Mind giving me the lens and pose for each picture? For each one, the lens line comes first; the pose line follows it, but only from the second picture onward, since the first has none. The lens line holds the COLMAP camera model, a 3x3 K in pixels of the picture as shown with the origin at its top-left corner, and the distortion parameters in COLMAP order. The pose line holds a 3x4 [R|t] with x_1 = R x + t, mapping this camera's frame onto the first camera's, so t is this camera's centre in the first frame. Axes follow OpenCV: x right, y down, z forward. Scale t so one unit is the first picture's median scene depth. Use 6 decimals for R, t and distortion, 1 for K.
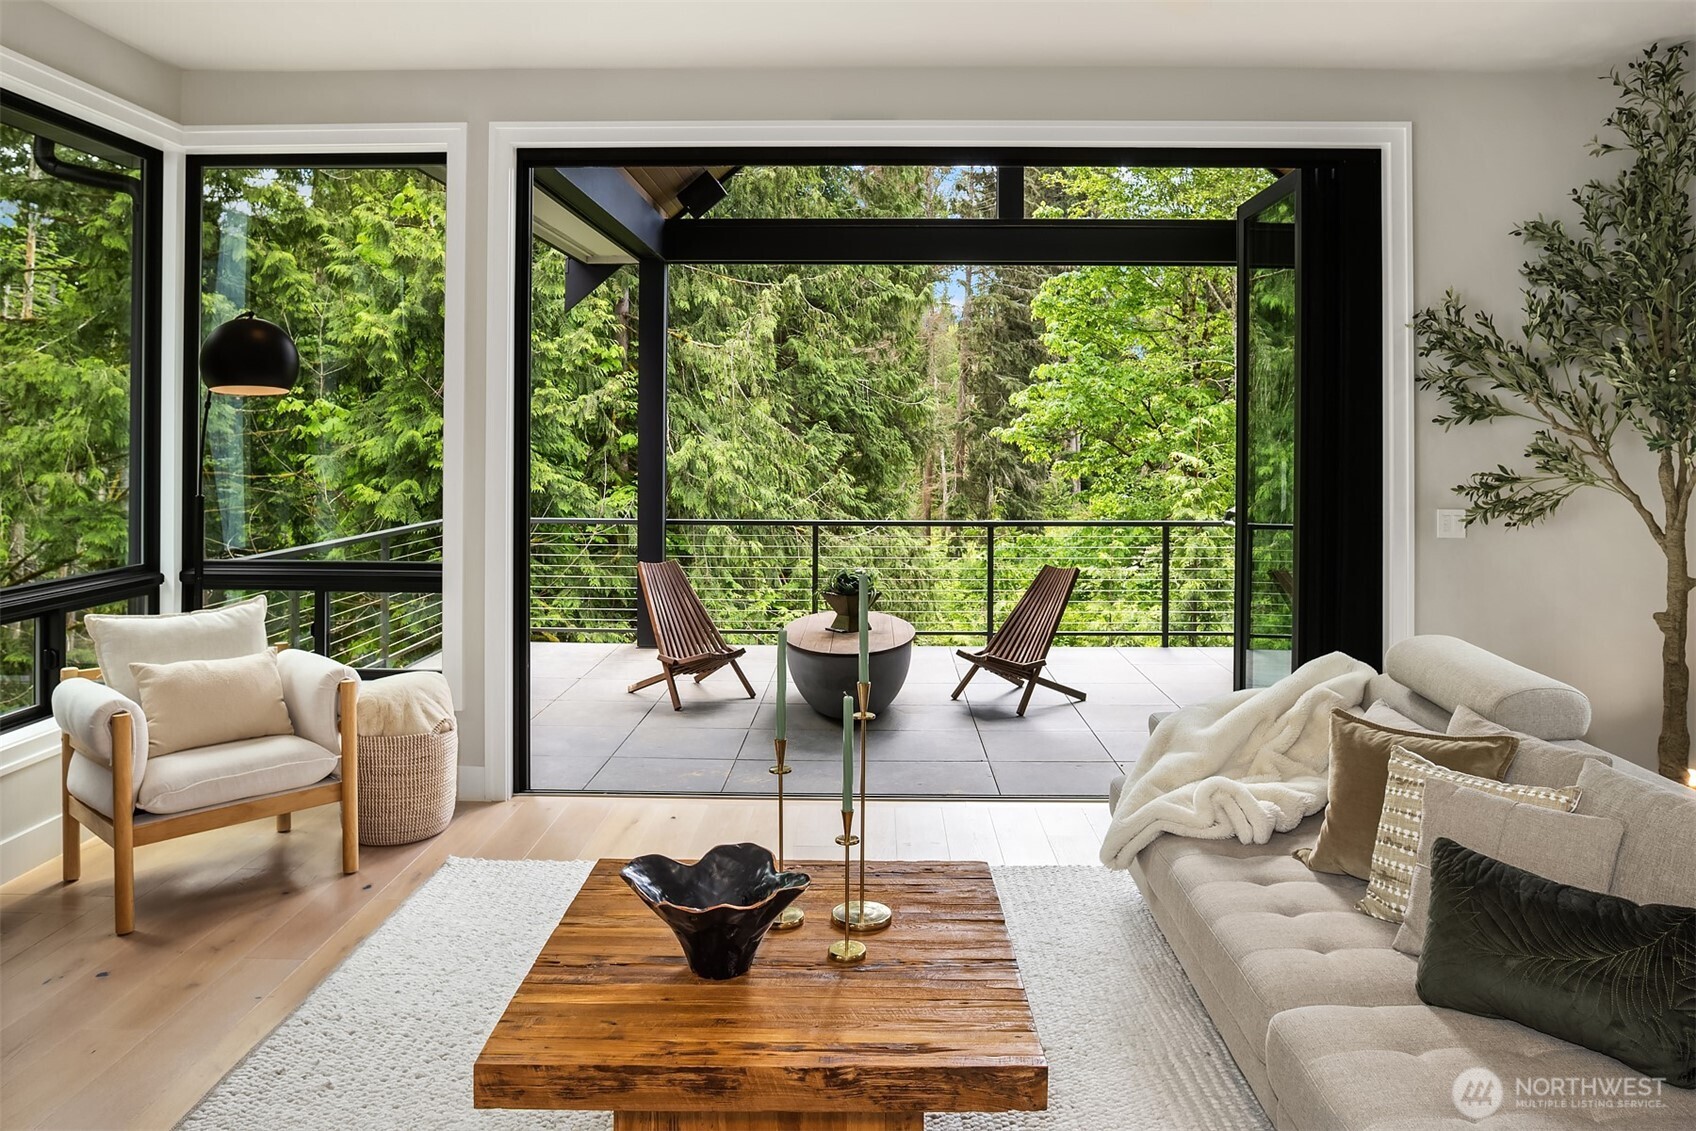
lens RADIAL K [[1168.7, 0, 853.7], [0, 1168.7, 426.0], [0, 0, 1]] dist [-0.029450, 0.002743]
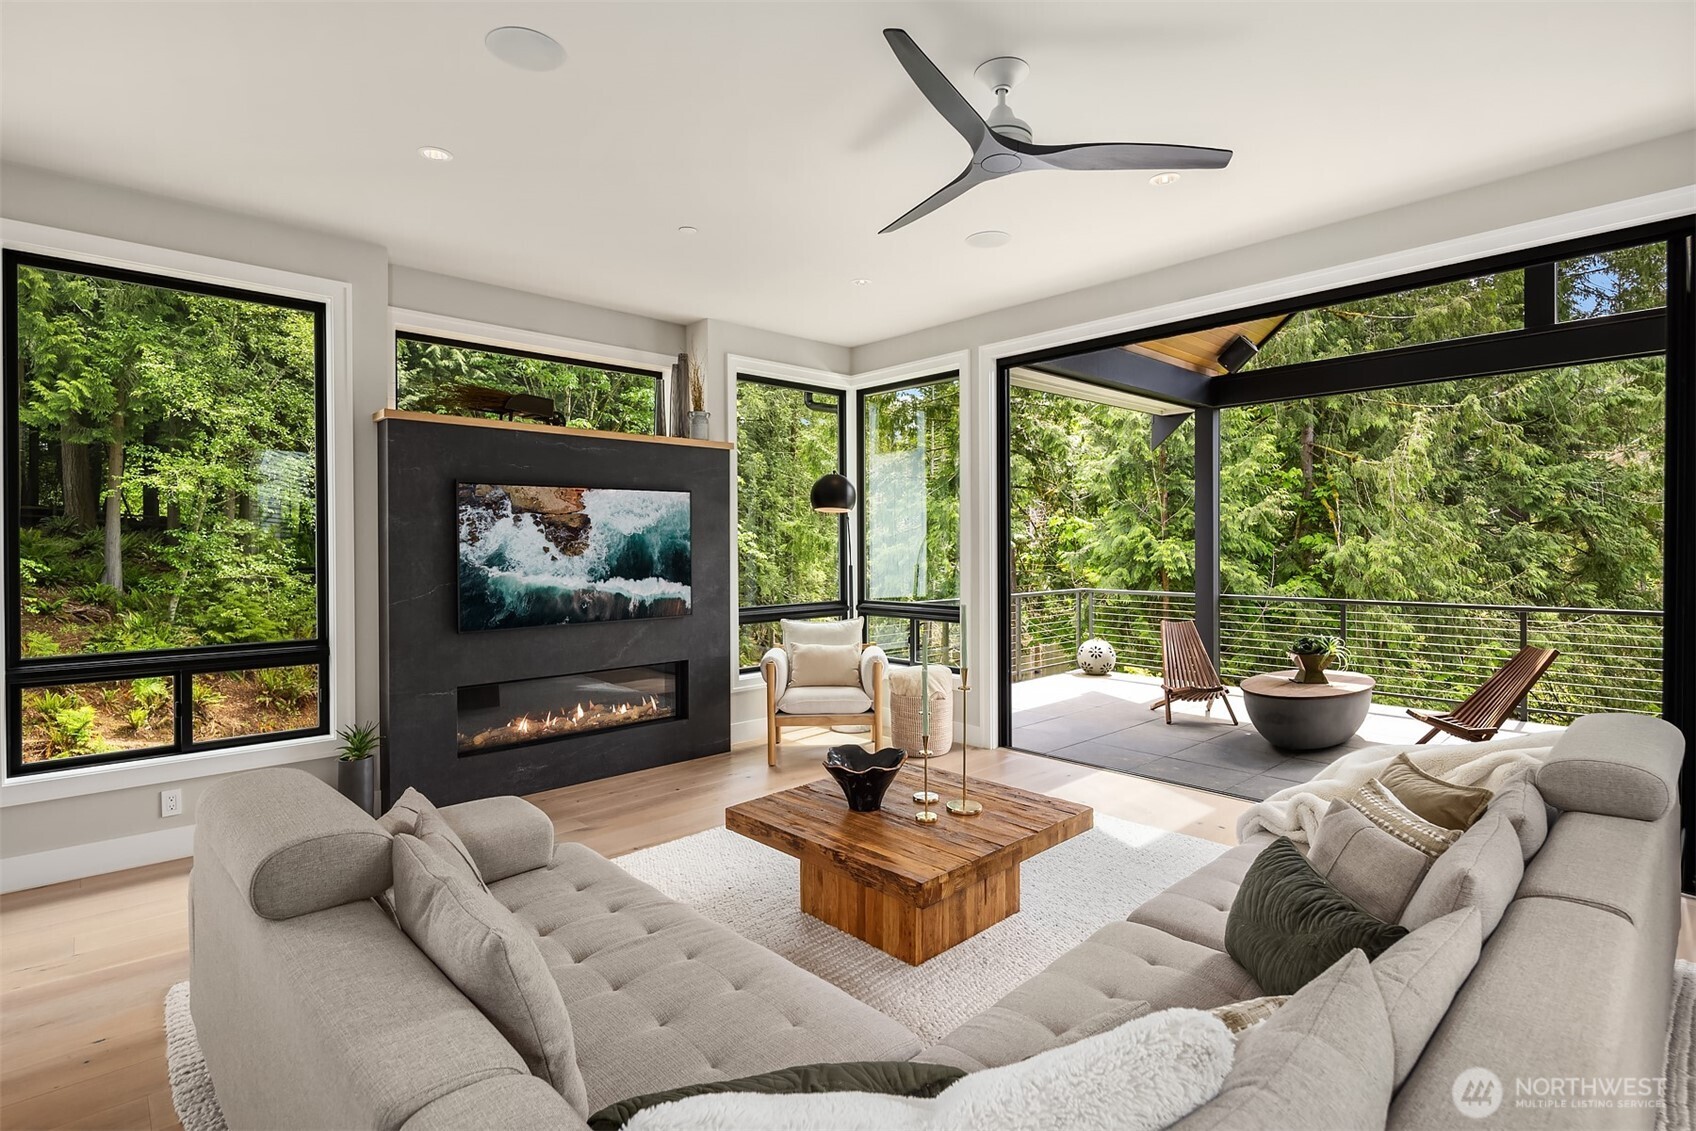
lens RADIAL K [[818.0, 0, 855.3], [0, 818.0, 543.6], [0, 0, 1]] dist [0.014950, 0.000033]
pose [[0.701178, -0.008223, -0.712939, 0.289391], [0.015078, 0.999881, 0.003297, 0.012935], [0.712827, -0.013061, 0.701218, 0.024082]]
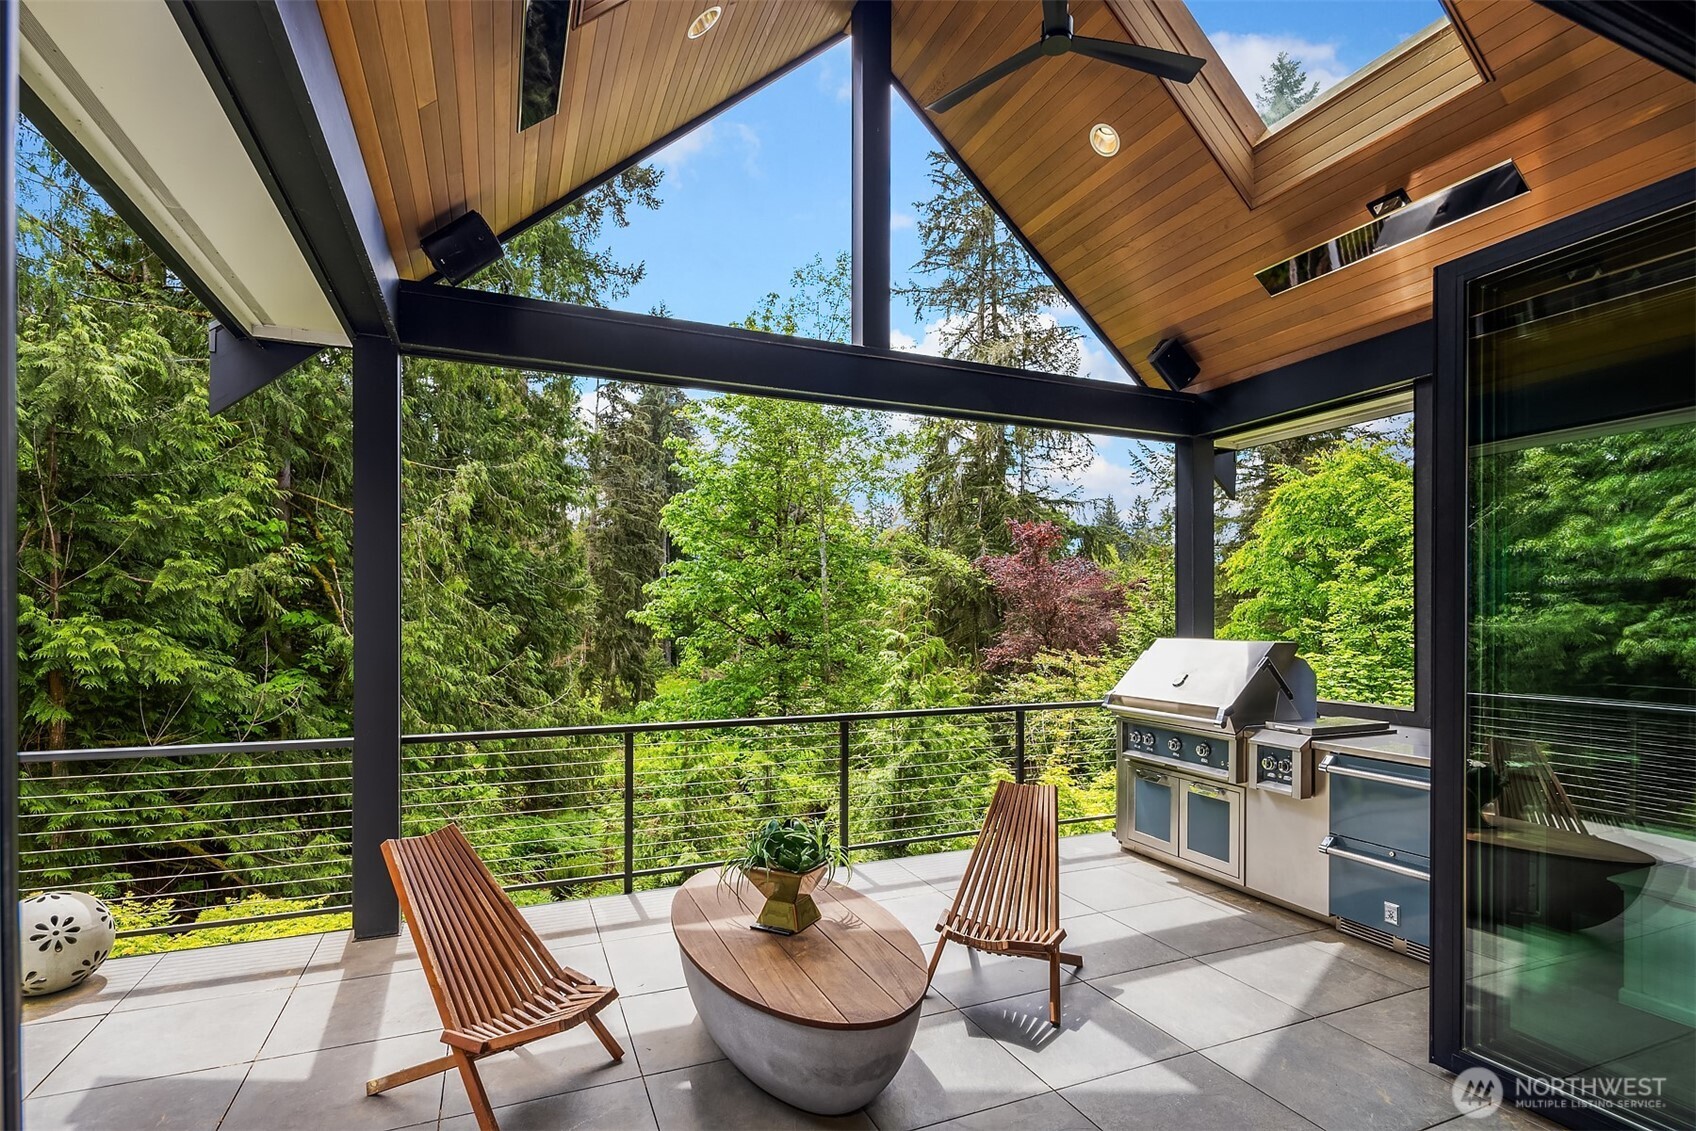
lens RADIAL K [[819.6, 0, 852.7], [0, 819.6, 623.3], [0, 0, 1]] dist [0.002463, 0.000537]
pose [[0.911686, -0.005205, 0.410856, -0.150278], [-0.001118, 0.999885, 0.015148, 0.010160], [-0.410887, -0.014270, 0.911575, 0.594850]]
